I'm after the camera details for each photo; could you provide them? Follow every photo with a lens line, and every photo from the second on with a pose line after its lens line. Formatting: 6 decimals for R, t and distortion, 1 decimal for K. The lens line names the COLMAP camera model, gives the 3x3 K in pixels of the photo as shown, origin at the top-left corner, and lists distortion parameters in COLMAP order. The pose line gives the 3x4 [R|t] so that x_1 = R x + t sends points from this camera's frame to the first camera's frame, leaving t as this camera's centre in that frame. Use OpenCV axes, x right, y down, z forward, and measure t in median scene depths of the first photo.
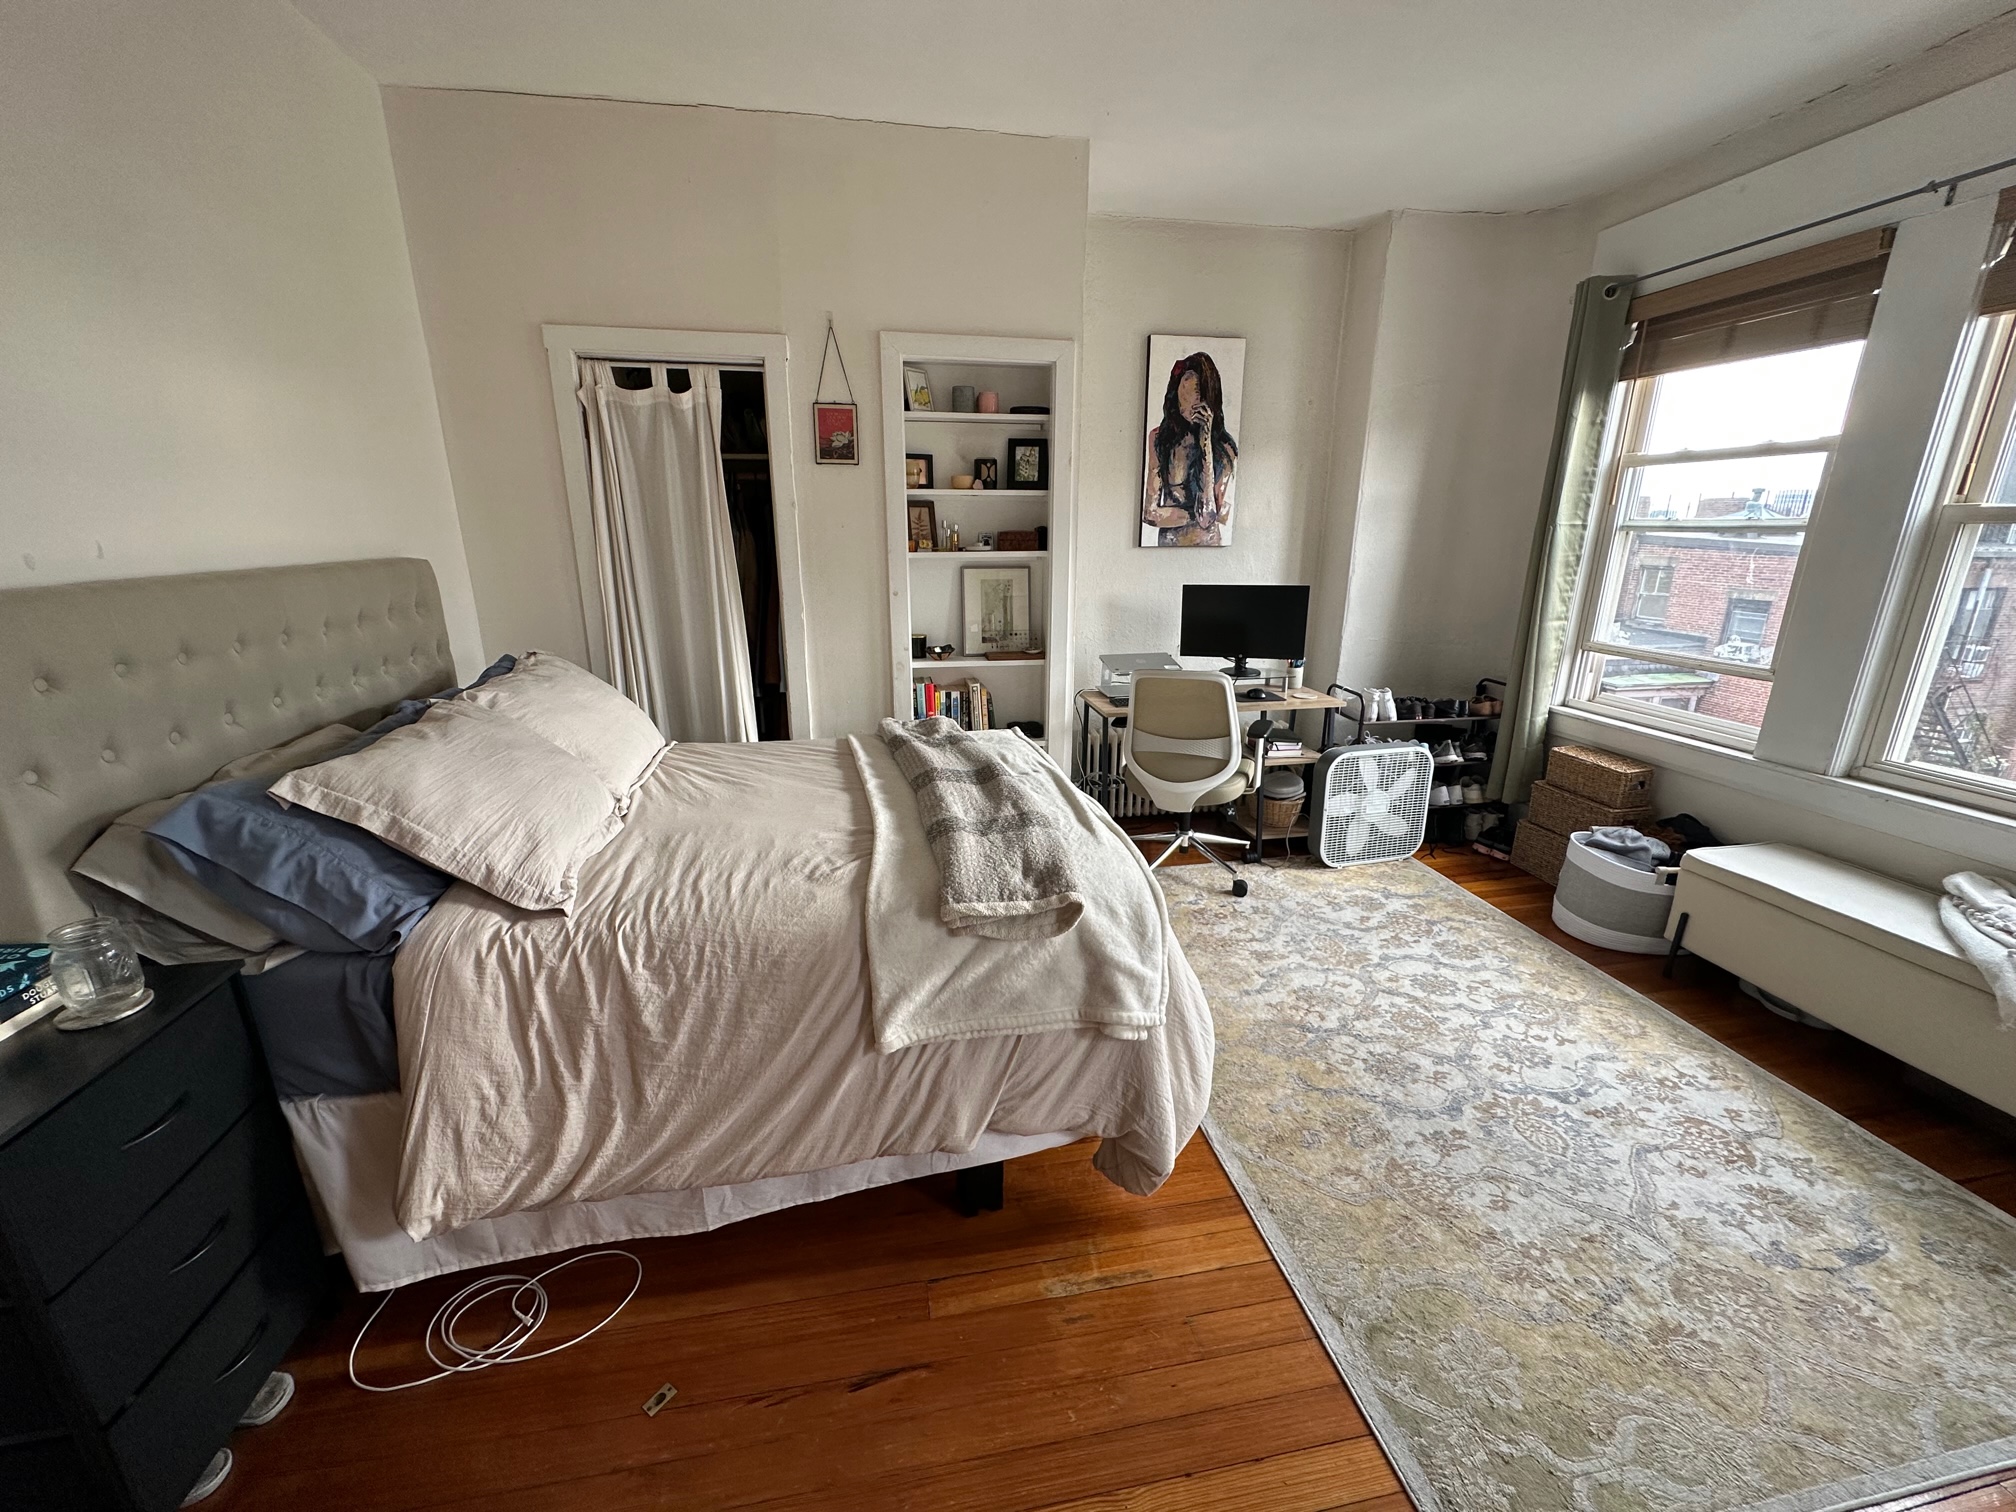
lens RADIAL K [[803.5, 0, 1008.0], [0, 803.5, 756.0], [0, 0, 1]] dist [-0.002537, 0.000266]
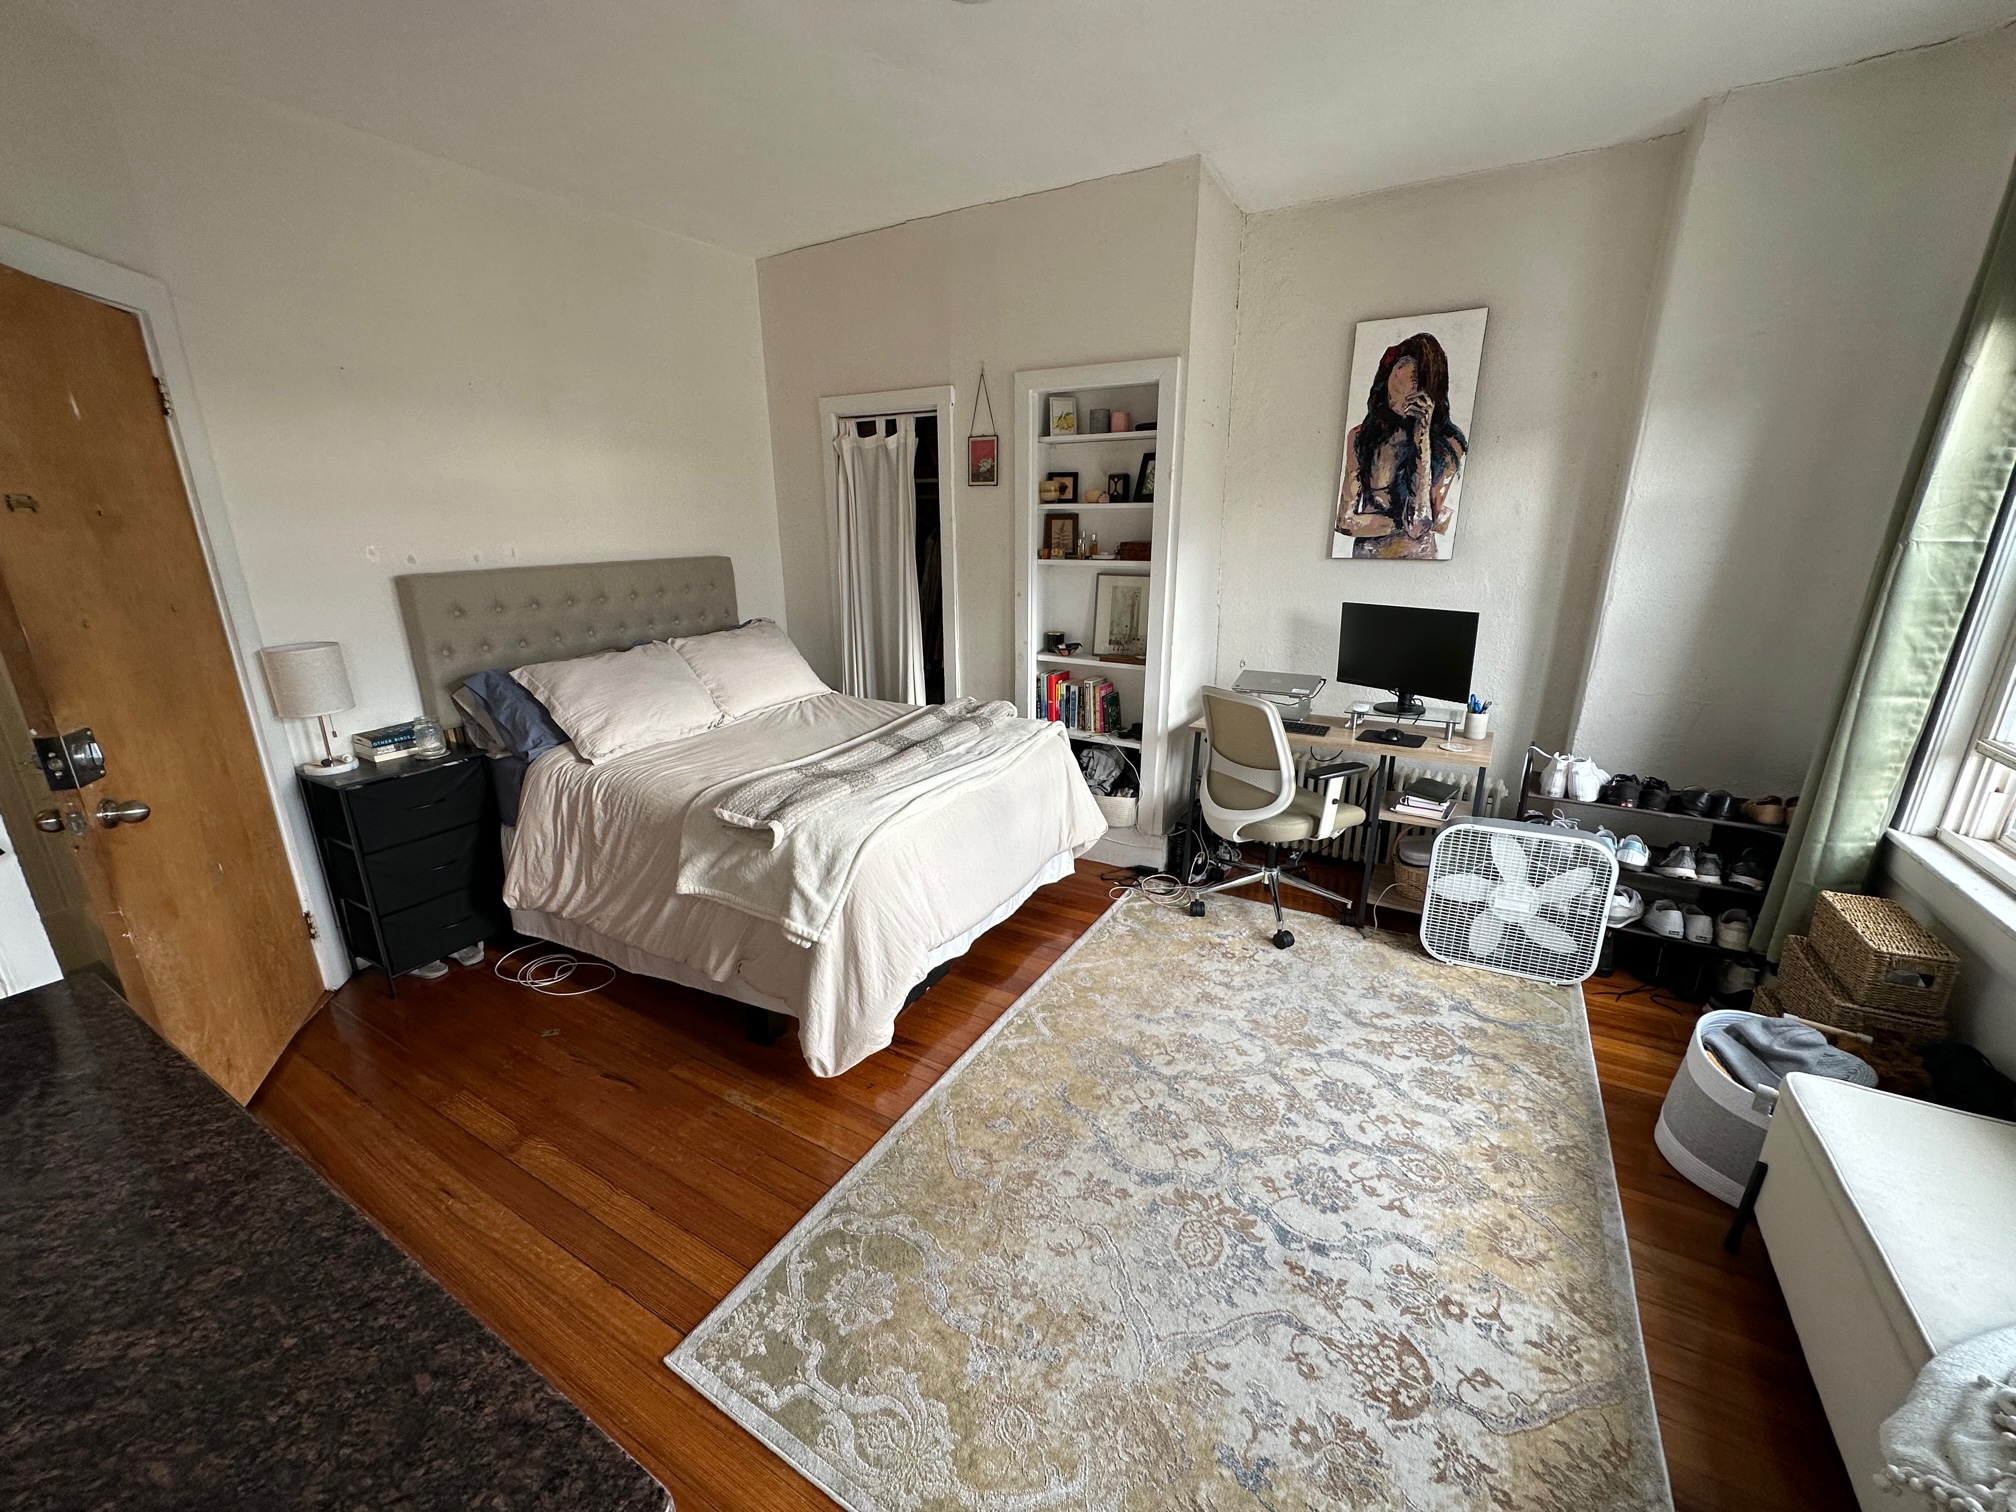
lens RADIAL K [[803.8, 0, 1008.0], [0, 803.8, 756.0], [0, 0, 1]] dist [0.000289, 0.000368]
pose [[0.759382, 0.181176, -0.624911, 0.601587], [-0.173902, 0.982025, 0.073388, -0.053009], [0.626974, 0.052944, 0.777239, 0.091974]]
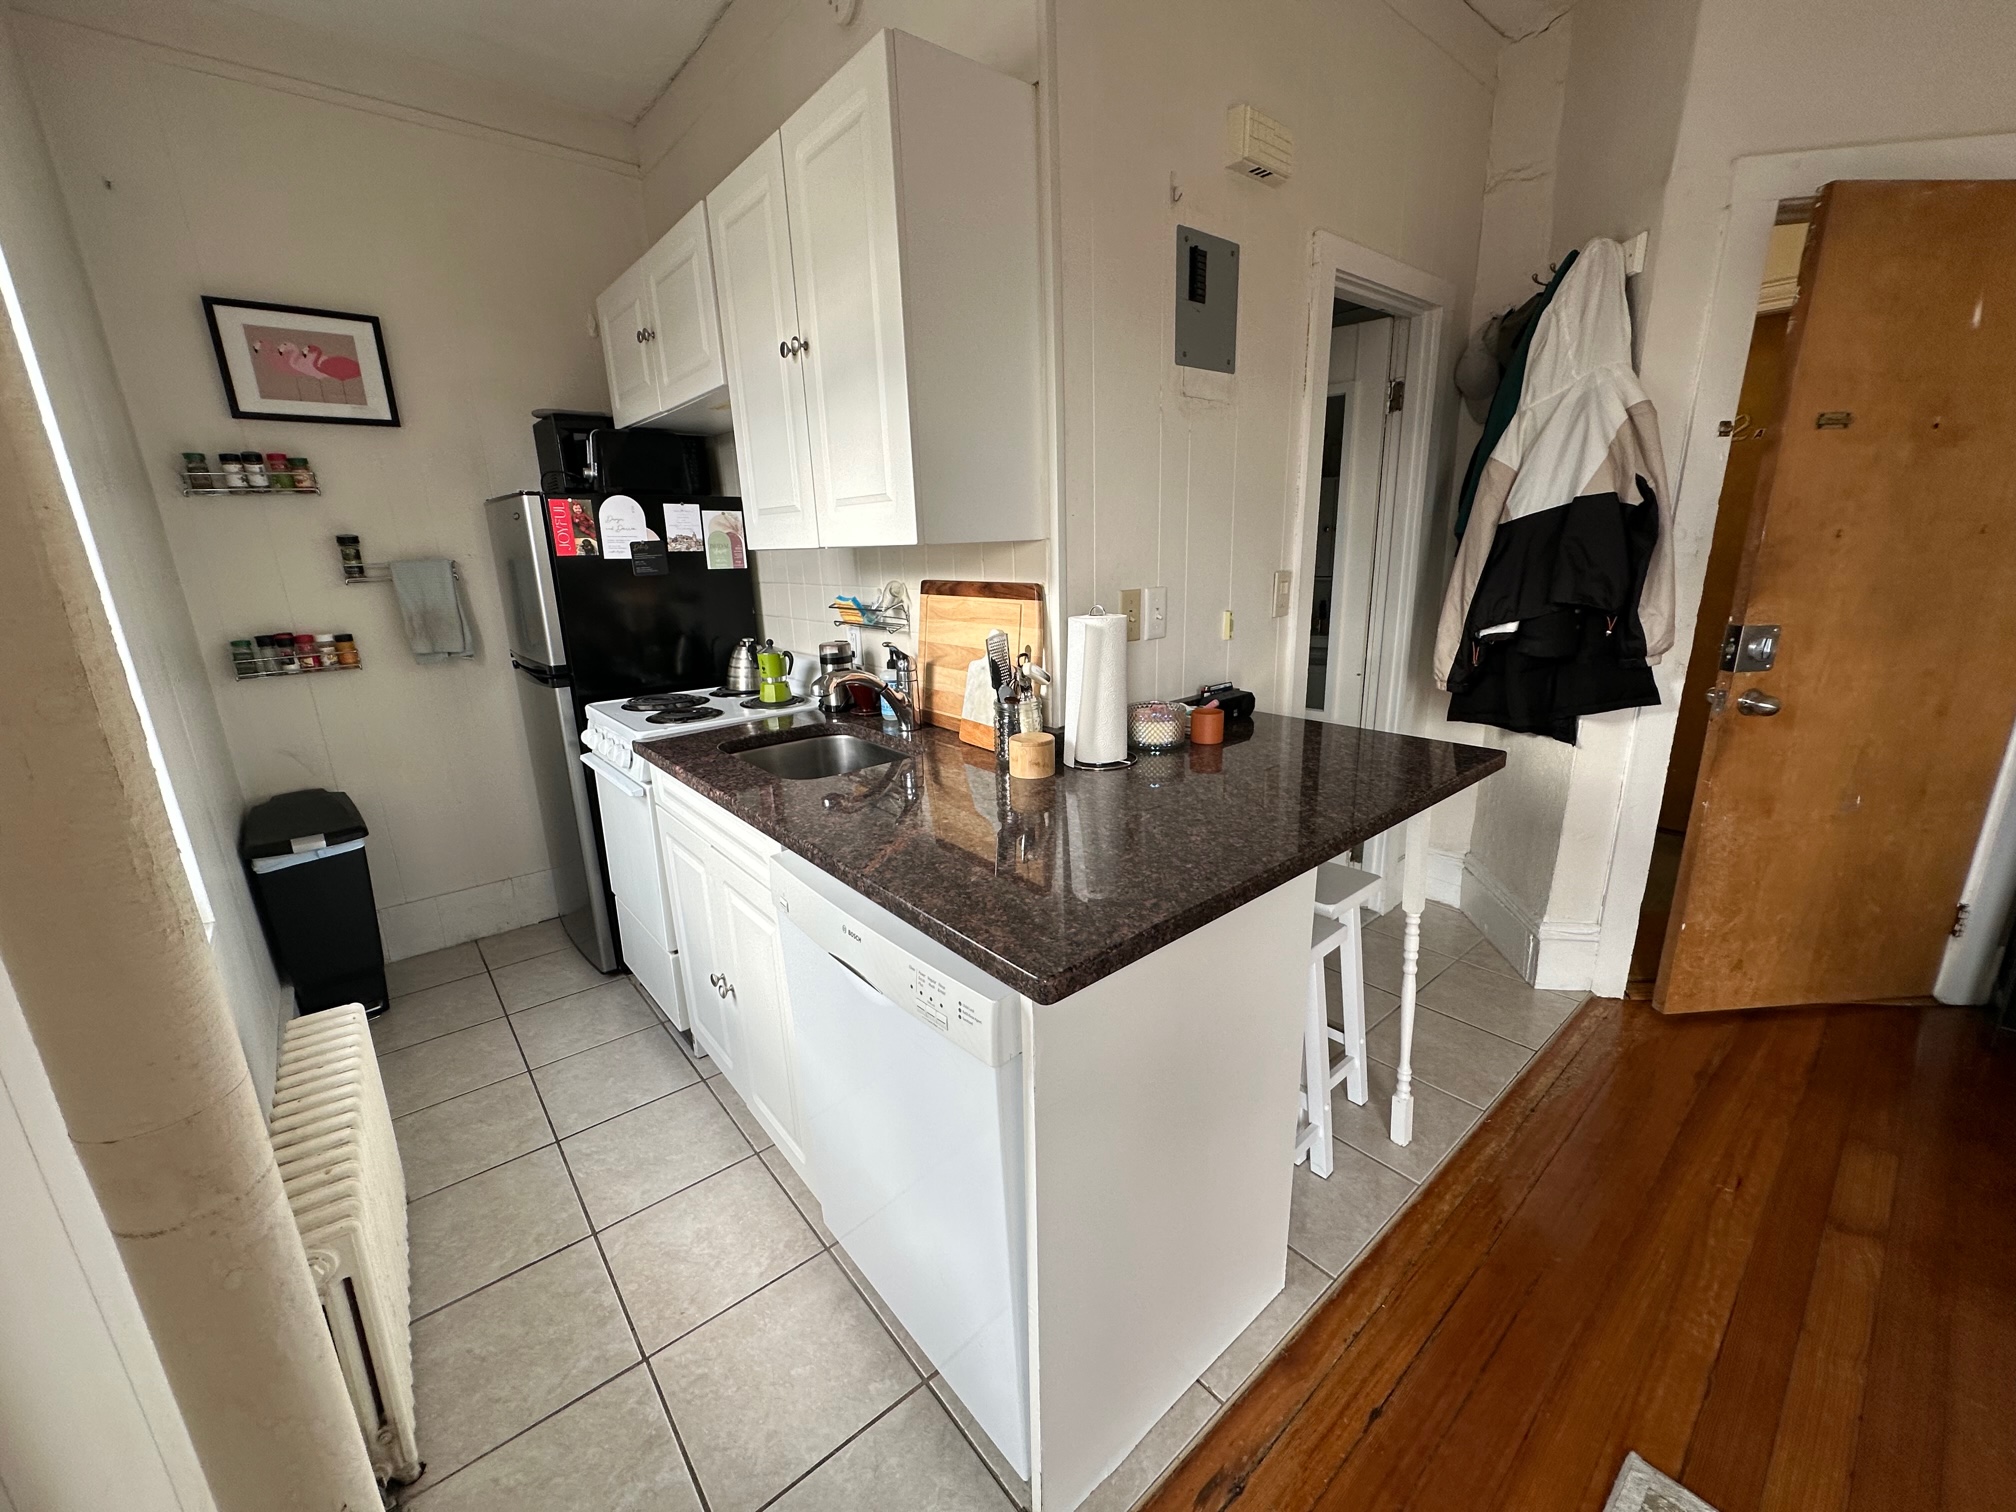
lens RADIAL K [[803.5, 0, 1008.0], [0, 803.5, 756.0], [0, 0, 1]] dist [-0.002537, 0.000266]
pose [[-0.872498, 0.153554, -0.463863, 0.598361], [-0.104934, 0.868302, 0.484810, -0.071086], [0.477217, 0.471671, -0.741479, 0.328005]]
